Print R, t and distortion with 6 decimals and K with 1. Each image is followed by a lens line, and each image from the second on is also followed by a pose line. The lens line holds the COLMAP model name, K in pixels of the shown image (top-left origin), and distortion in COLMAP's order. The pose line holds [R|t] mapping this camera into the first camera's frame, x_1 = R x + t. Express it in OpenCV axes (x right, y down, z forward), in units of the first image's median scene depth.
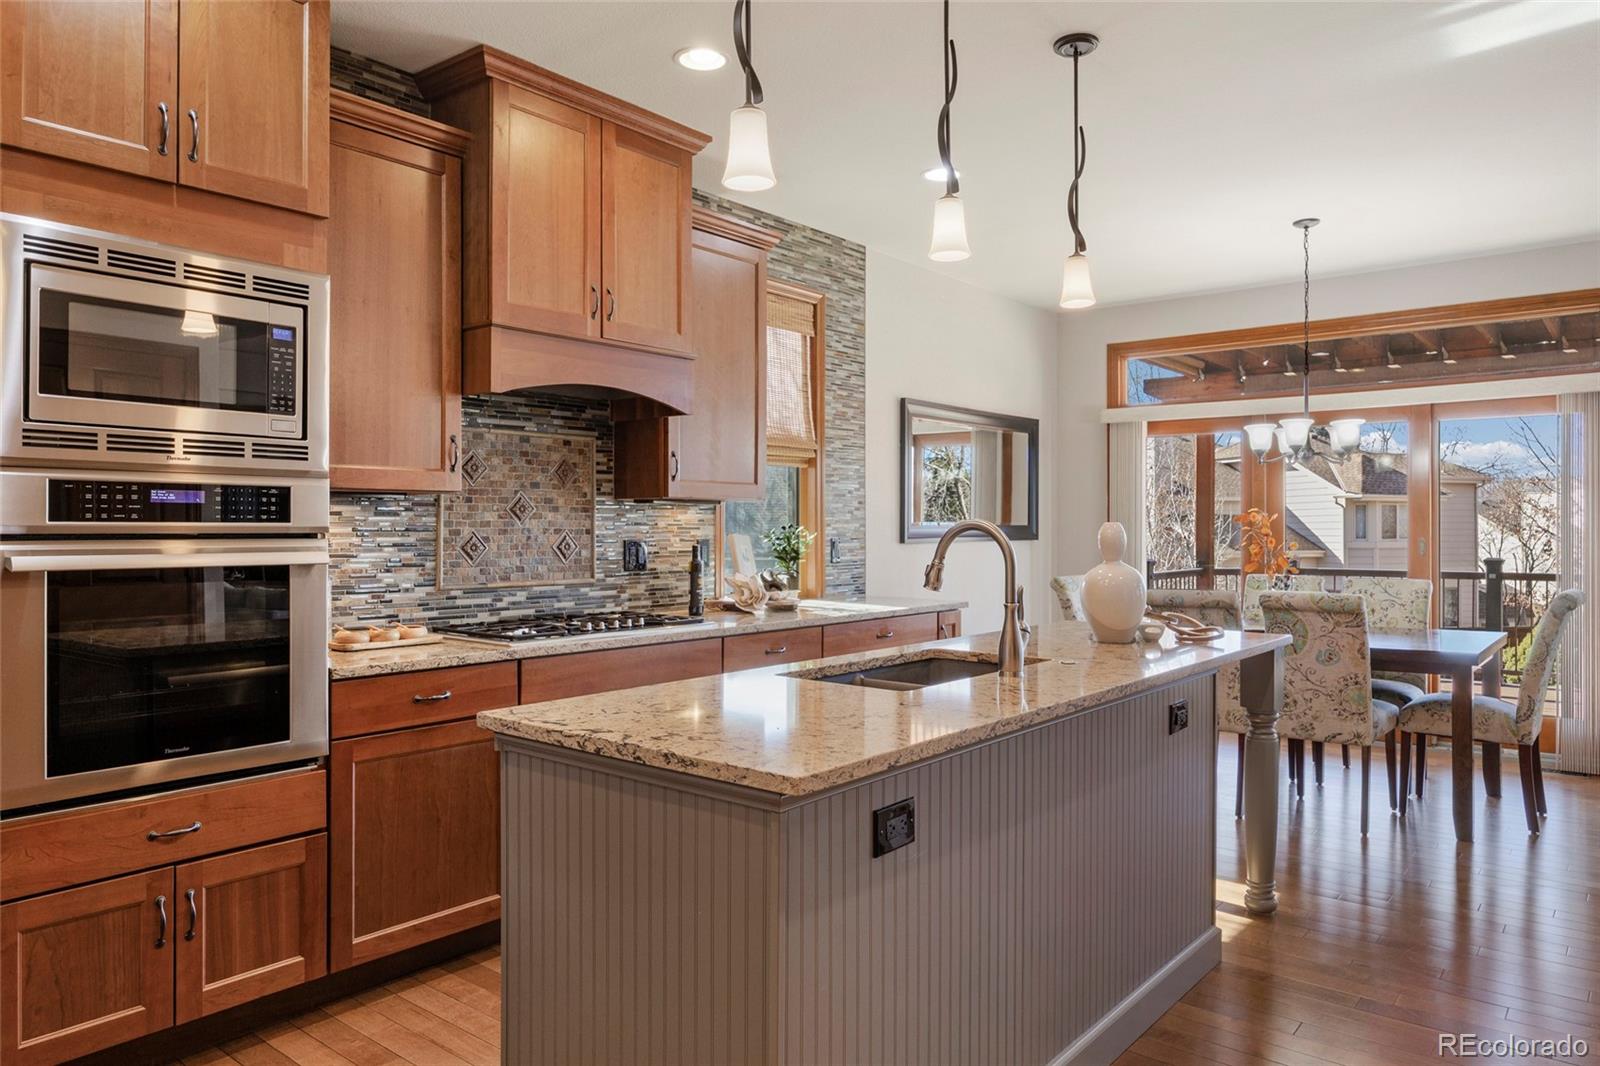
lens RADIAL K [[1065.3, 0, 799.2], [0, 1065.3, 525.1], [0, 0, 1]] dist [-0.036477, -0.001831]
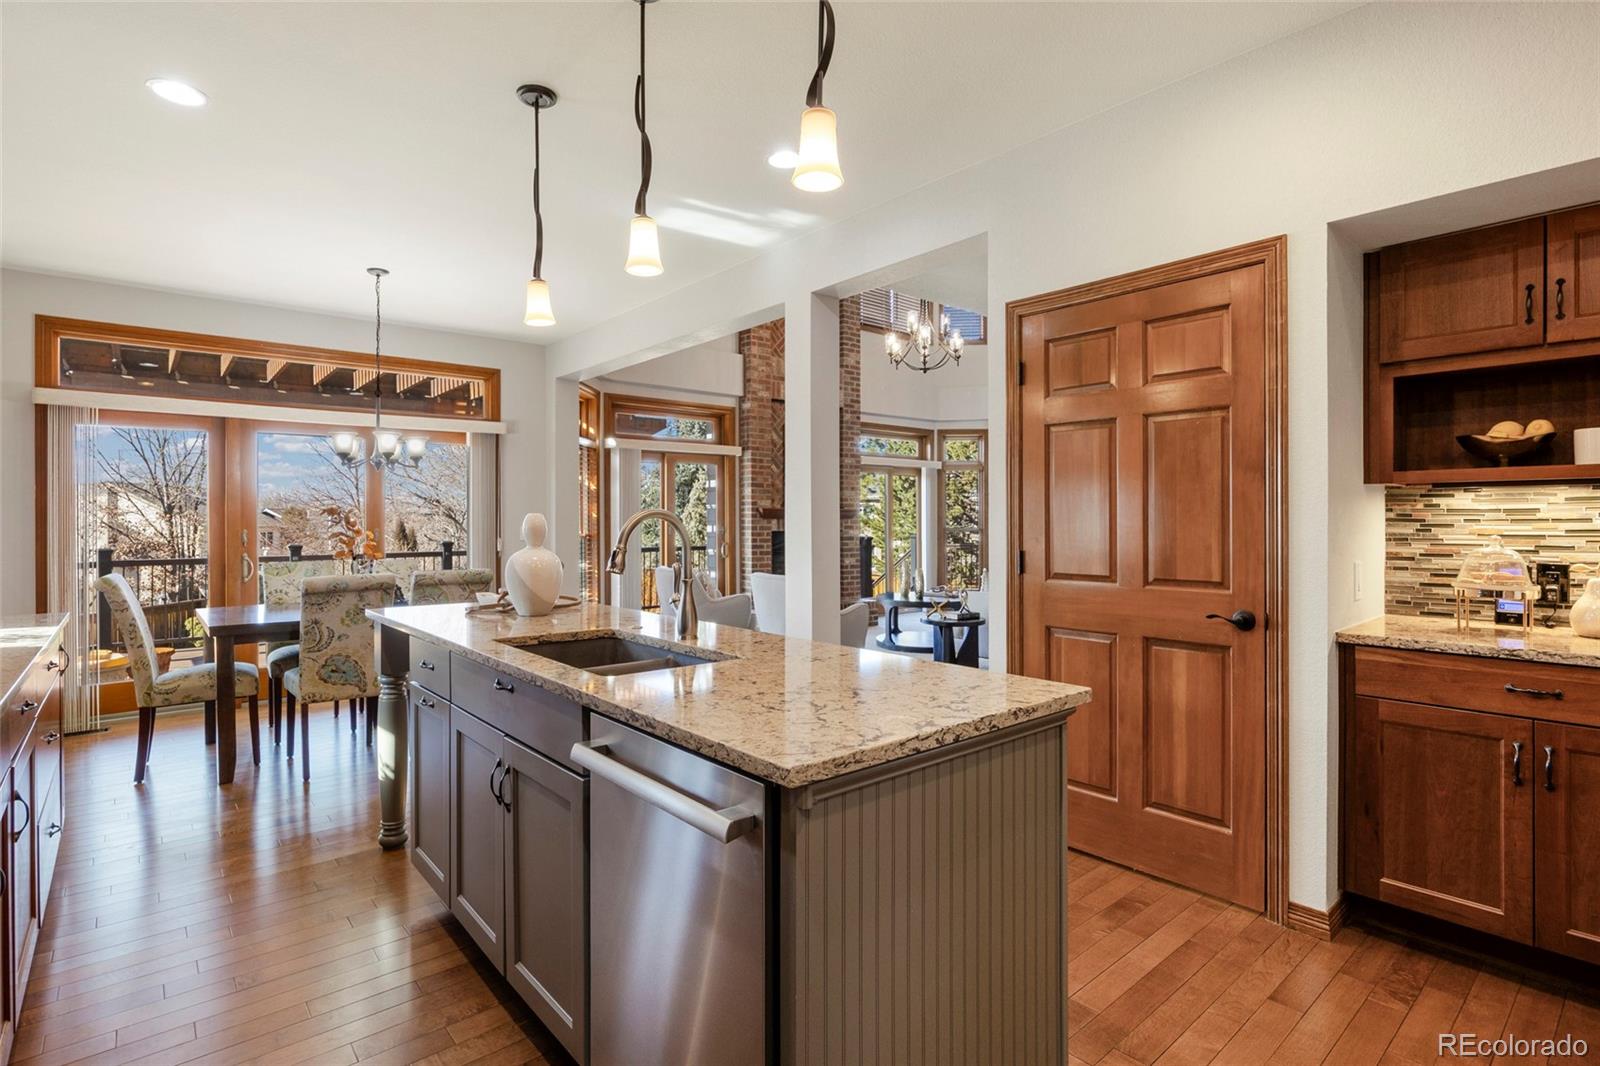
lens RADIAL K [[779.5, 0, 798.5], [0, 779.5, 535.2], [0, 0, 1]] dist [-0.003776, -0.000242]
pose [[0.172115, -0.019903, 0.984876, -0.445320], [0.000483, 0.999797, 0.020120, 0.002098], [-0.985077, -0.002987, 0.172089, 0.482577]]
